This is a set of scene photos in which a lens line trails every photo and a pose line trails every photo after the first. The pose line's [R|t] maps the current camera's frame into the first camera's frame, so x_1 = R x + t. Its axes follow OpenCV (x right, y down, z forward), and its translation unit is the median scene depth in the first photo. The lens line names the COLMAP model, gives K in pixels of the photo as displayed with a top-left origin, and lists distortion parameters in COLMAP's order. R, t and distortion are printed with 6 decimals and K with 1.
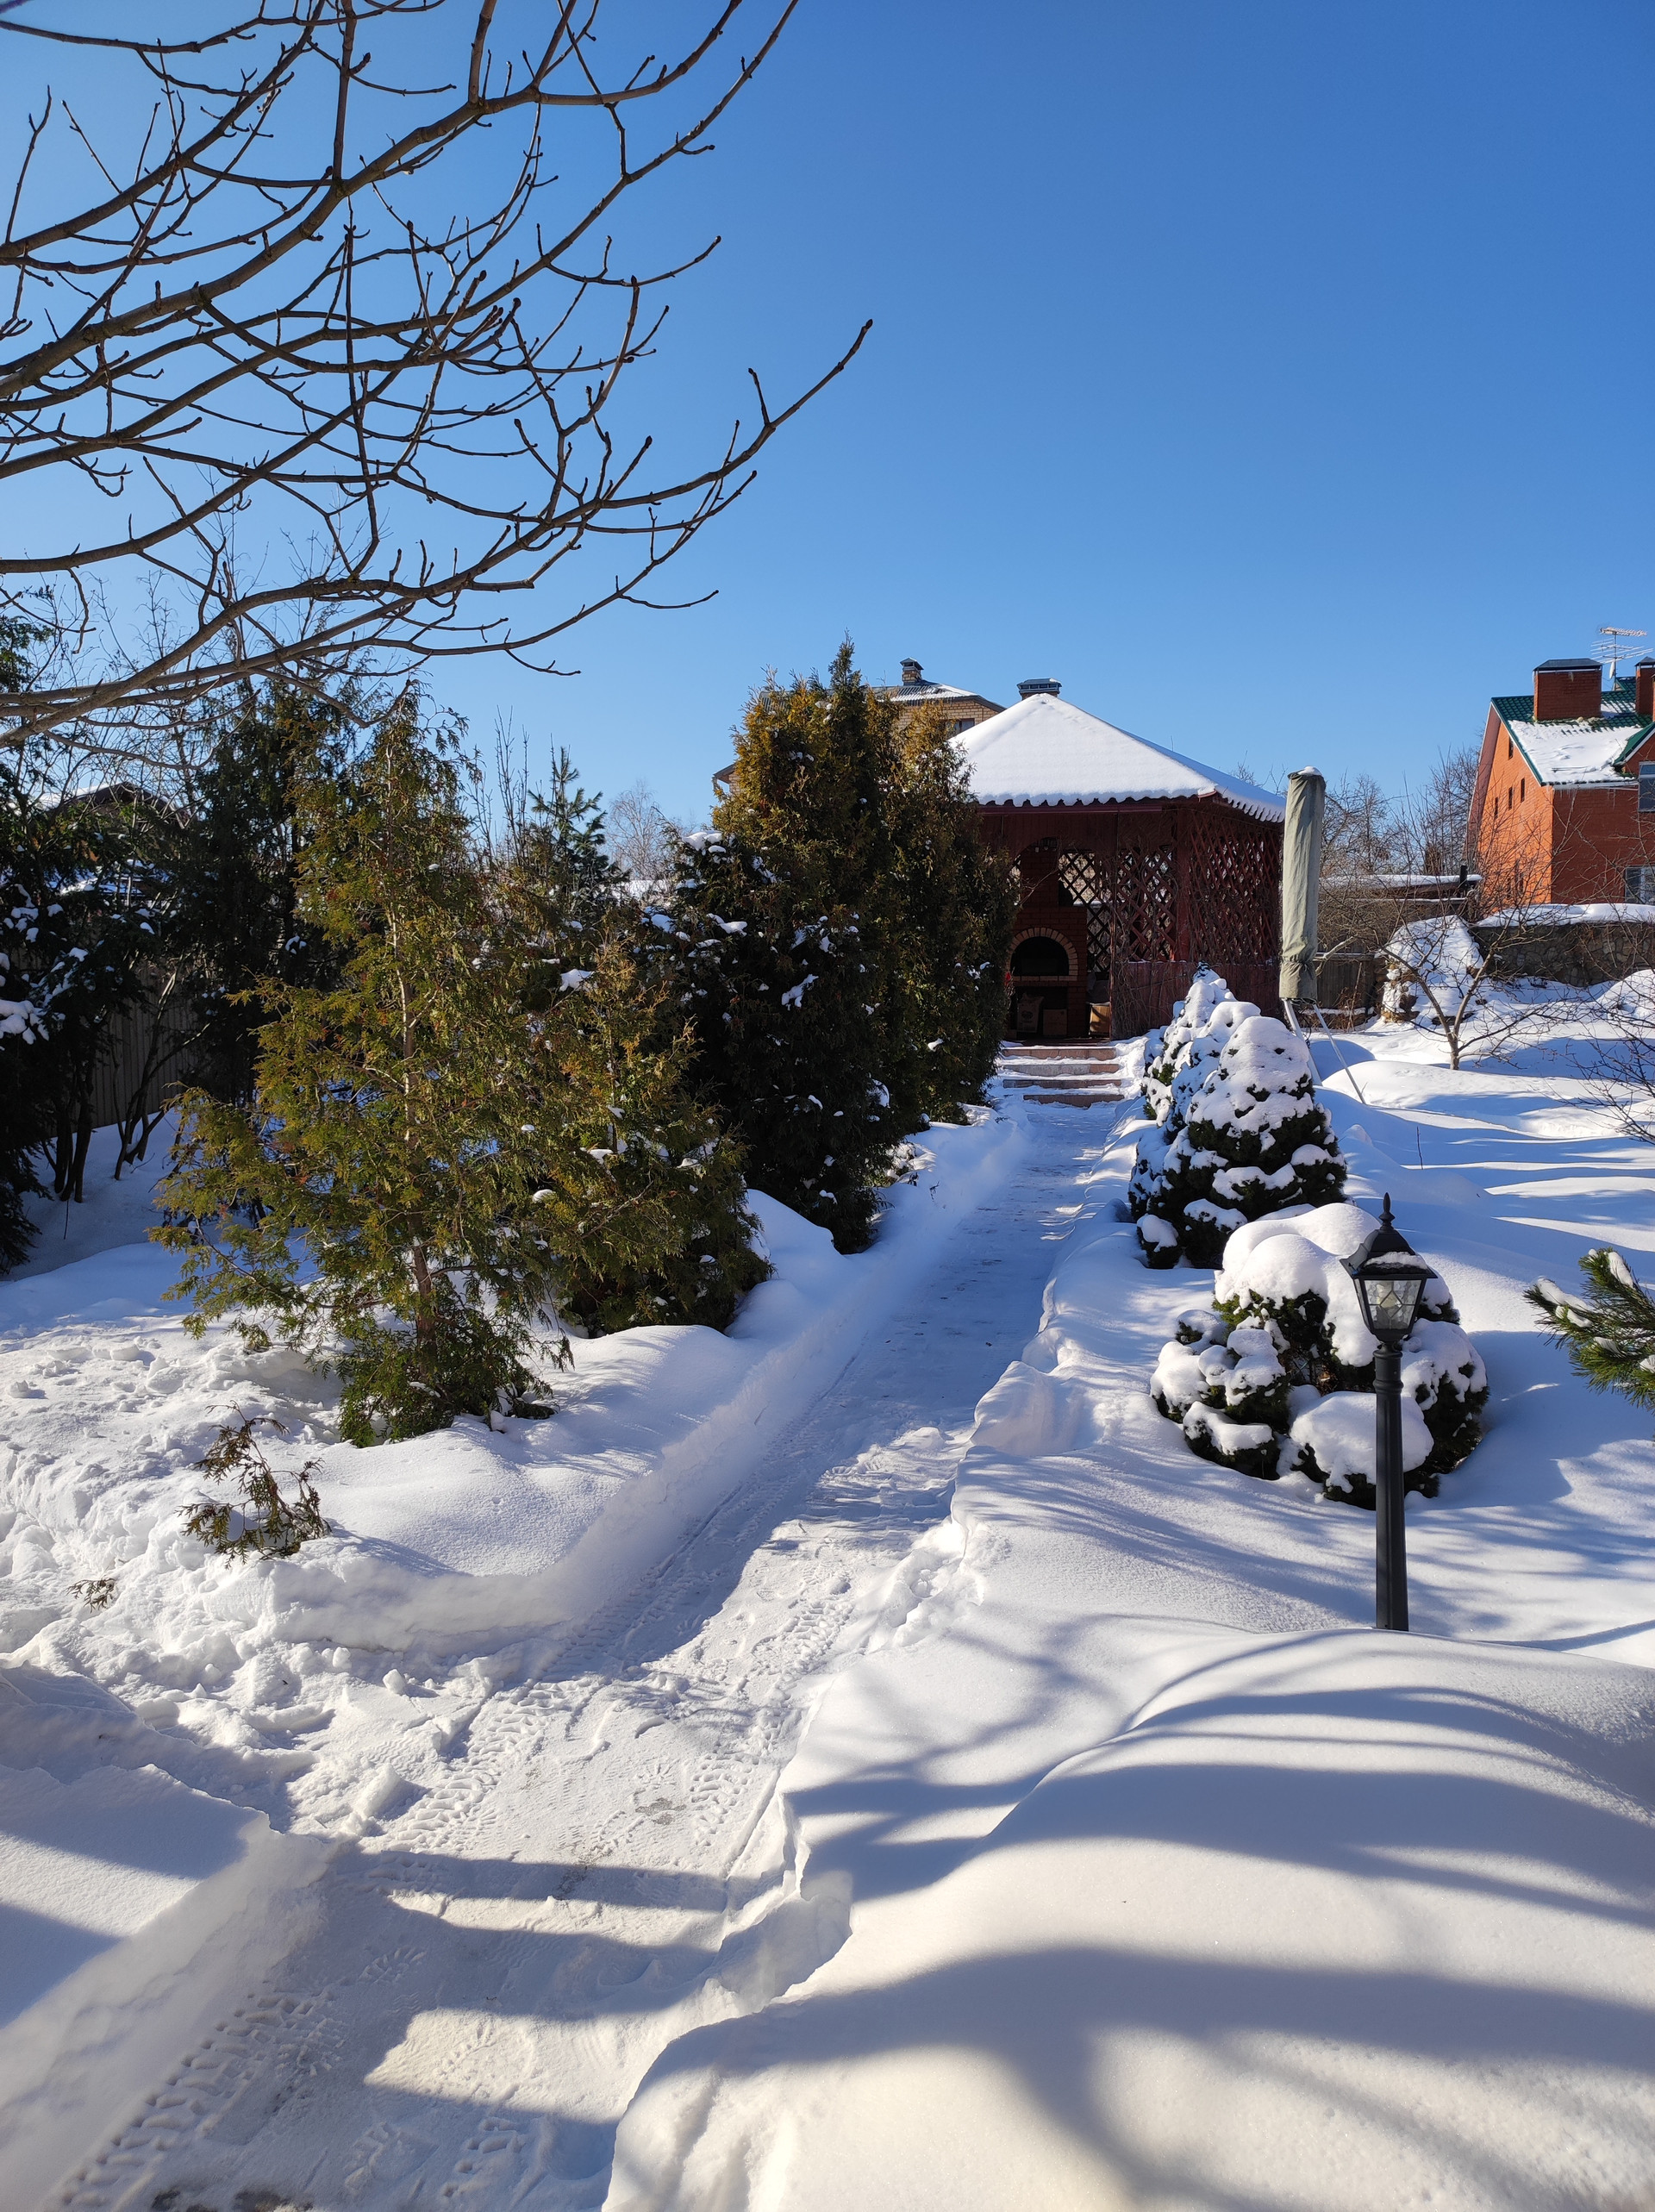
lens RADIAL K [[1614.8, 0, 826.6], [0, 1614.8, 1094.5], [0, 0, 1]] dist [0.028581, 0.000560]
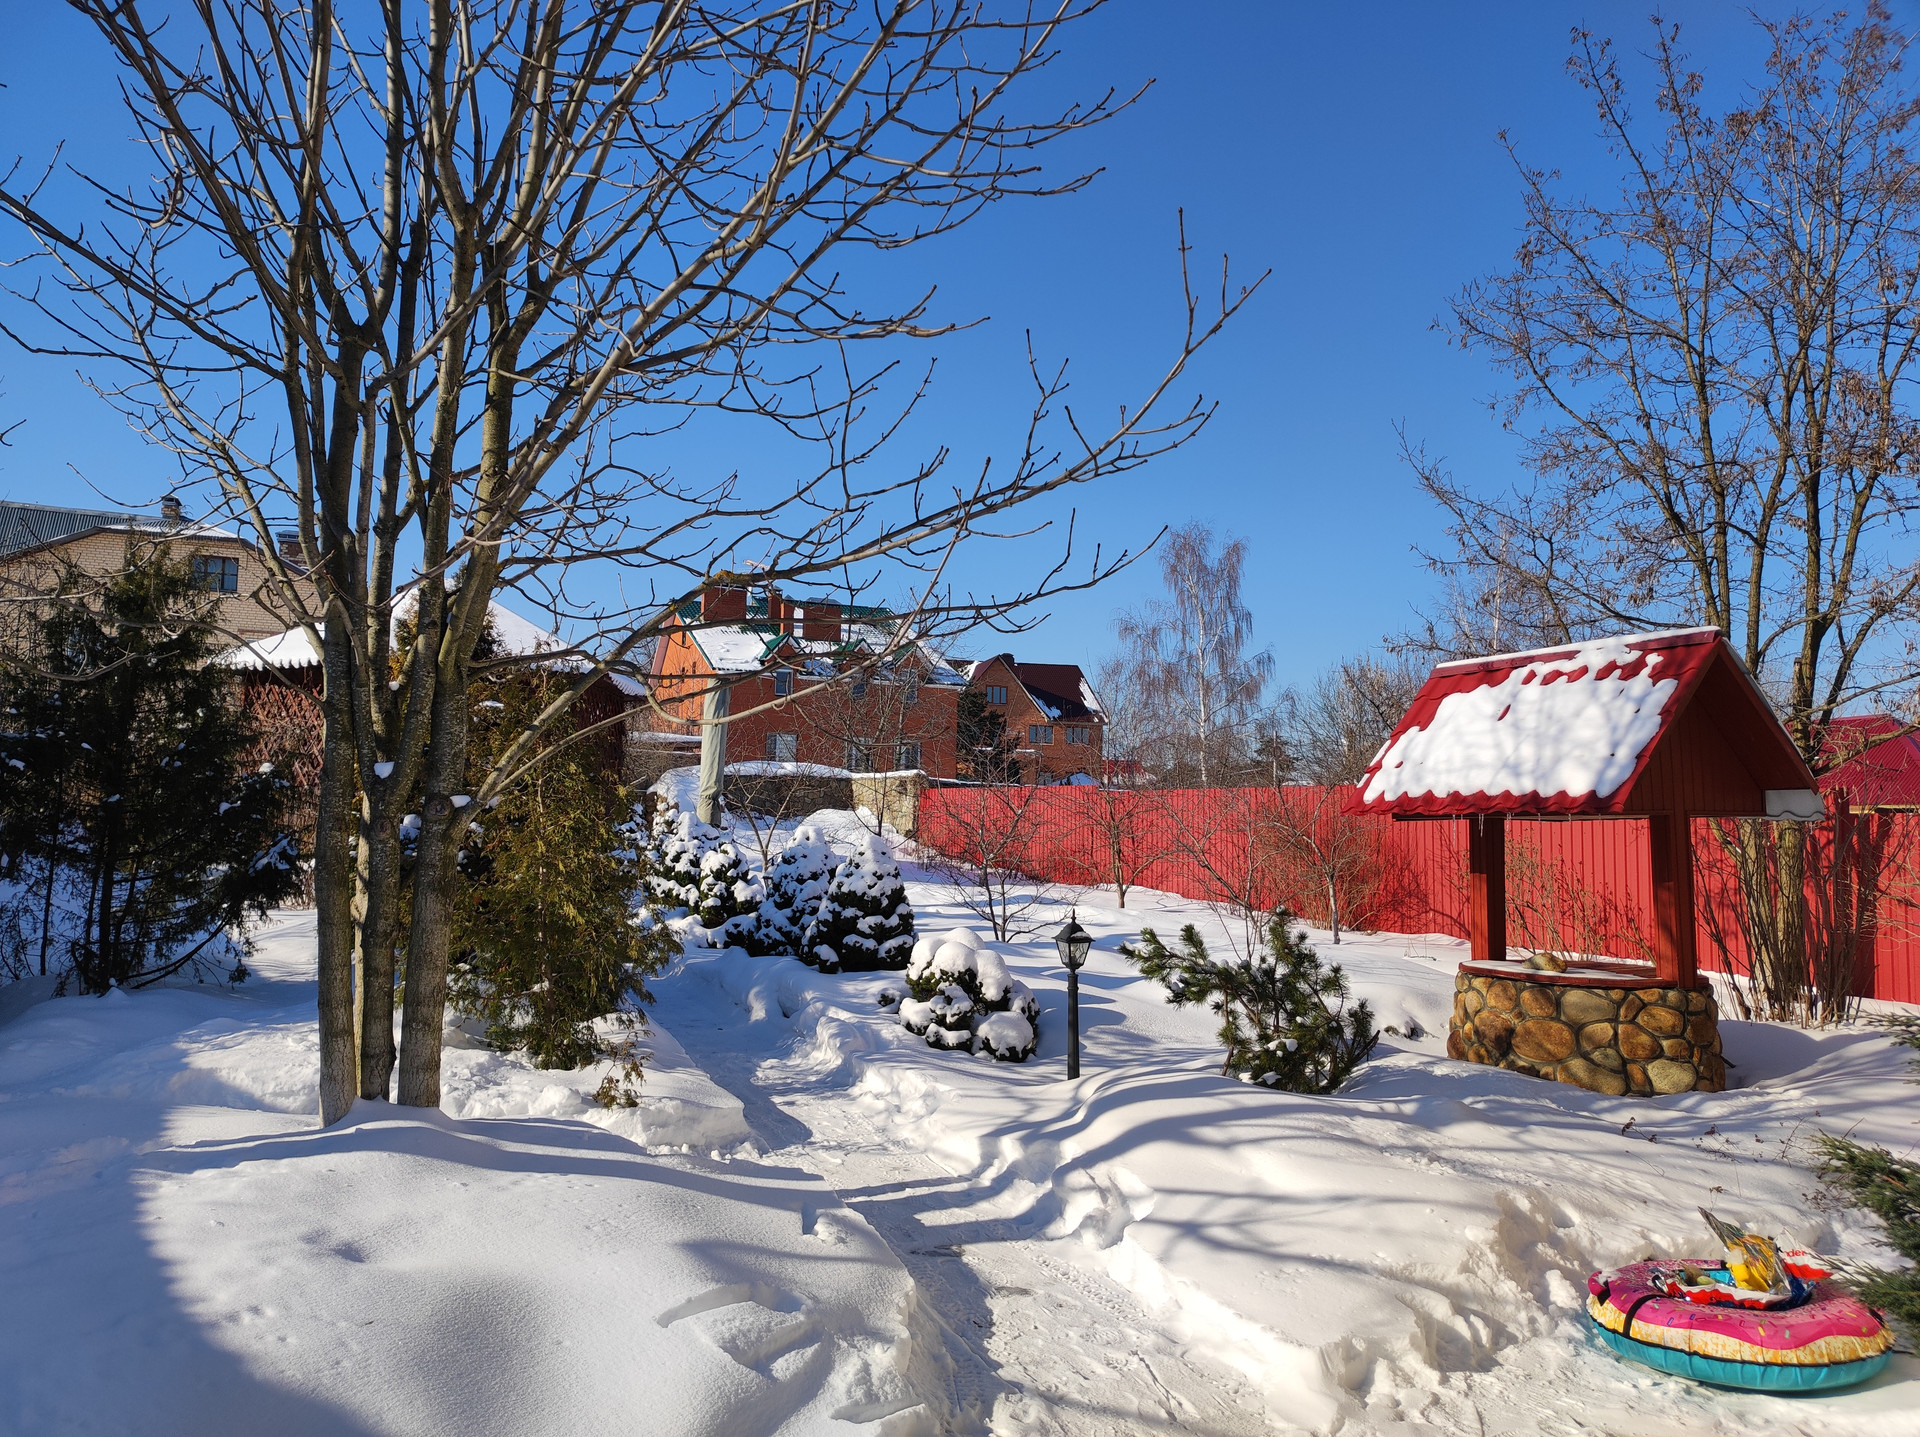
lens RADIAL K [[1401.7, 0, 961.8], [0, 1401.7, 720.1], [0, 0, 1]] dist [0.028581, 0.000560]
pose [[0.801008, 0.070971, 0.594431, -0.633807], [0.007585, 0.991665, -0.128618, 0.029730], [-0.598605, 0.107533, 0.793794, -0.361818]]
